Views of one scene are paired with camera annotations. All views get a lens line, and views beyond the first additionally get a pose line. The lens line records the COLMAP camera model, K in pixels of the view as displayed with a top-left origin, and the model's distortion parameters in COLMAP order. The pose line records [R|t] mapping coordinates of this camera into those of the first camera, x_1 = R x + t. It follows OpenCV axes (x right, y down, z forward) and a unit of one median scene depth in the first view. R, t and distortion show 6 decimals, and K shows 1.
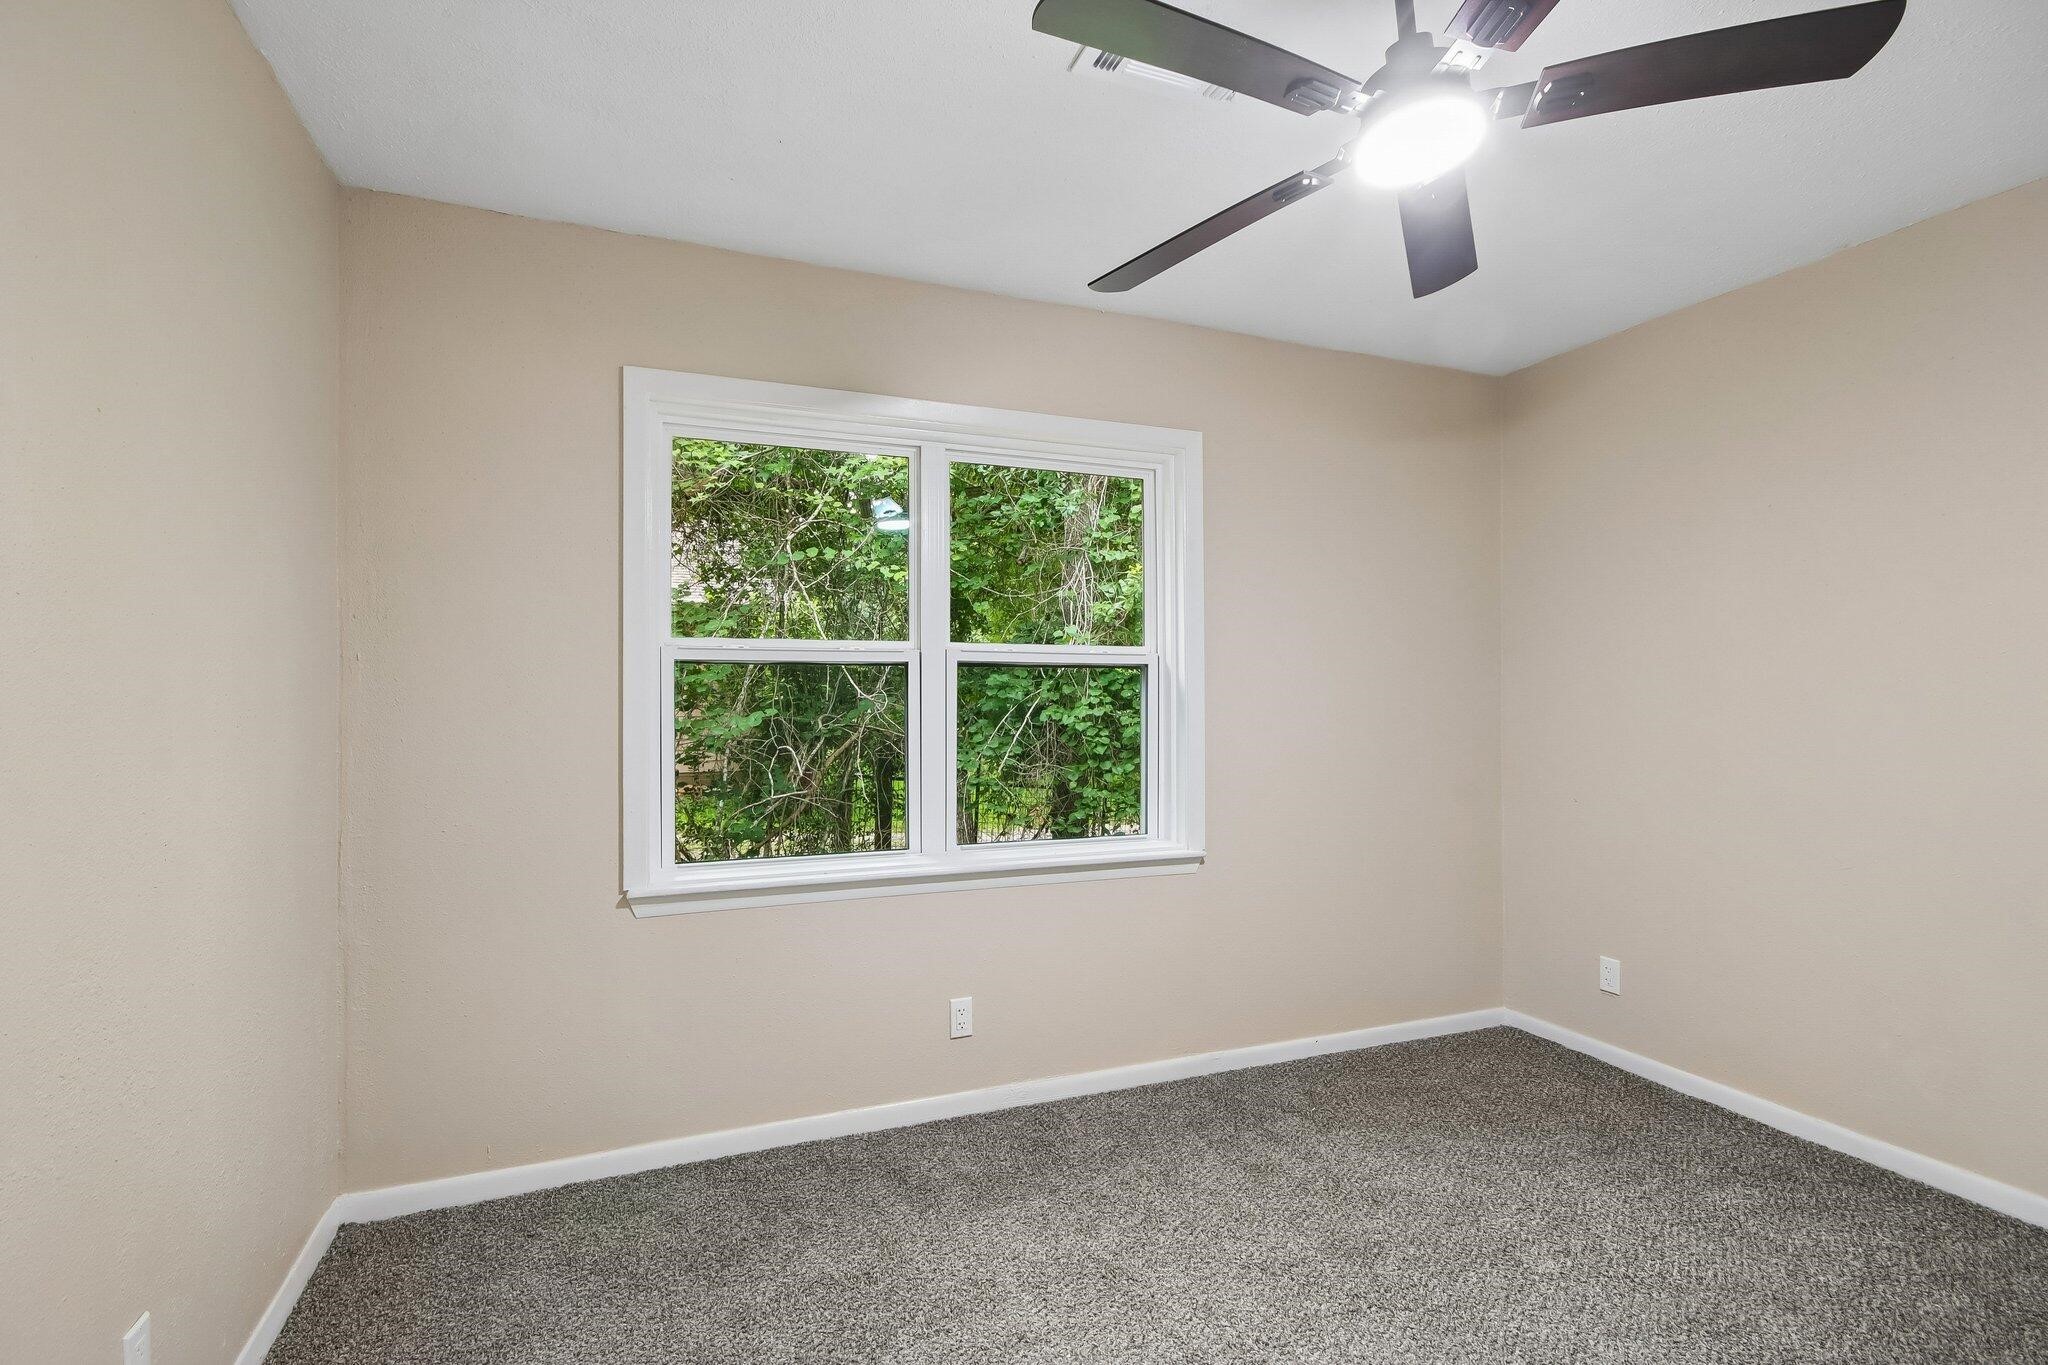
lens RADIAL K [[812.1, 0, 1023.7], [0, 812.1, 695.9], [0, 0, 1]] dist [-0.012398, -0.007467]
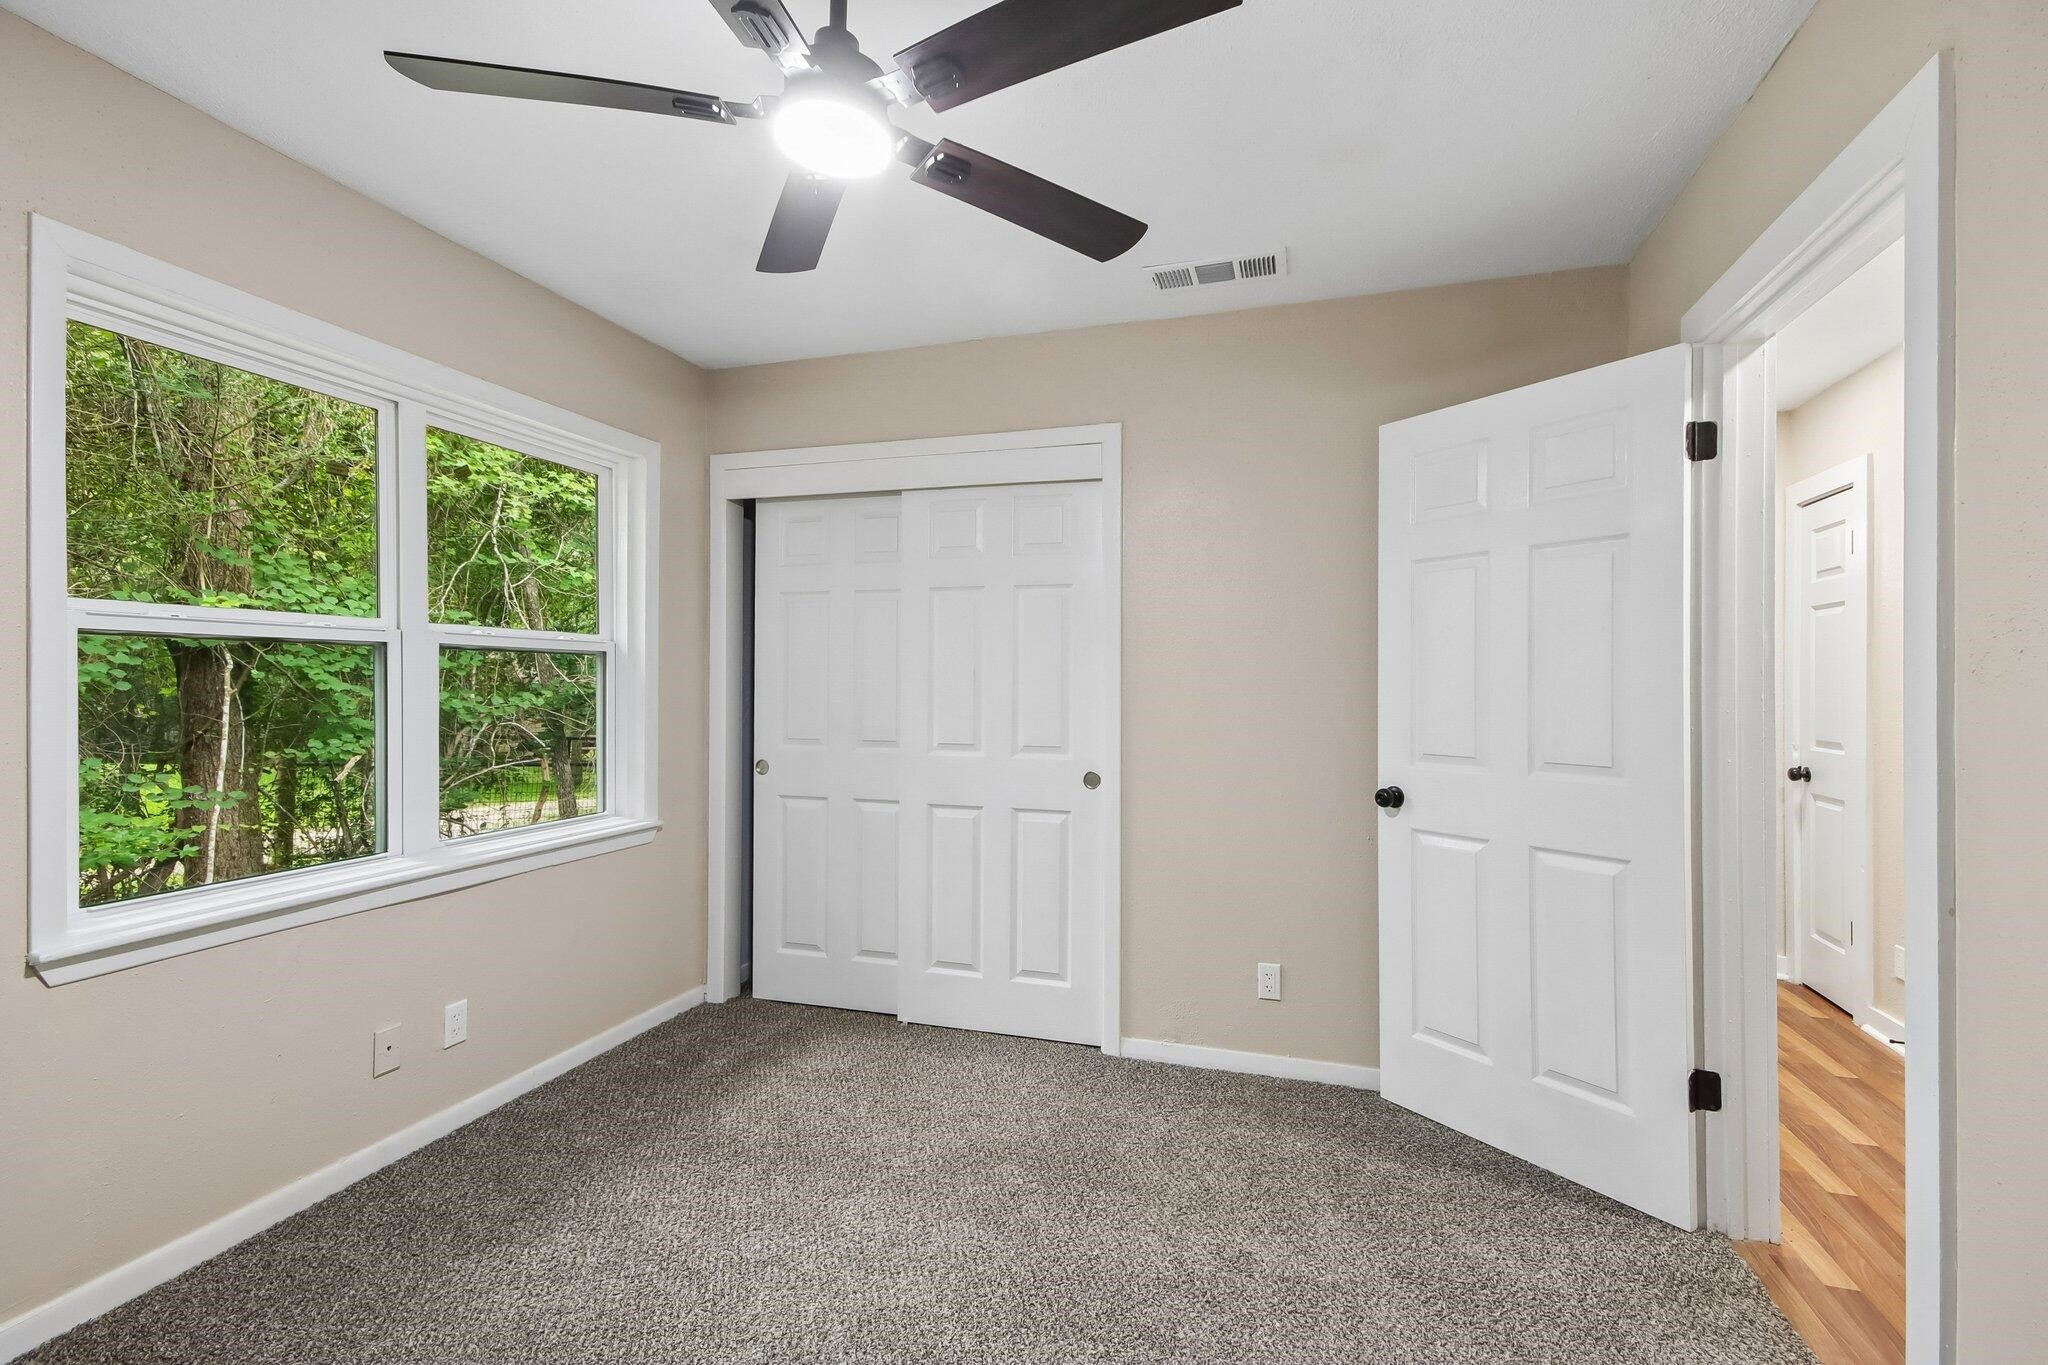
lens RADIAL K [[941.9, 0, 1019.8], [0, 941.9, 683.0], [0, 0, 1]] dist [0.087486, -0.000058]
pose [[0.588894, 0.003830, 0.808201, -0.586503], [-0.003931, 0.999991, -0.001875, 0.002176], [-0.808201, -0.002073, 0.588904, -0.190021]]
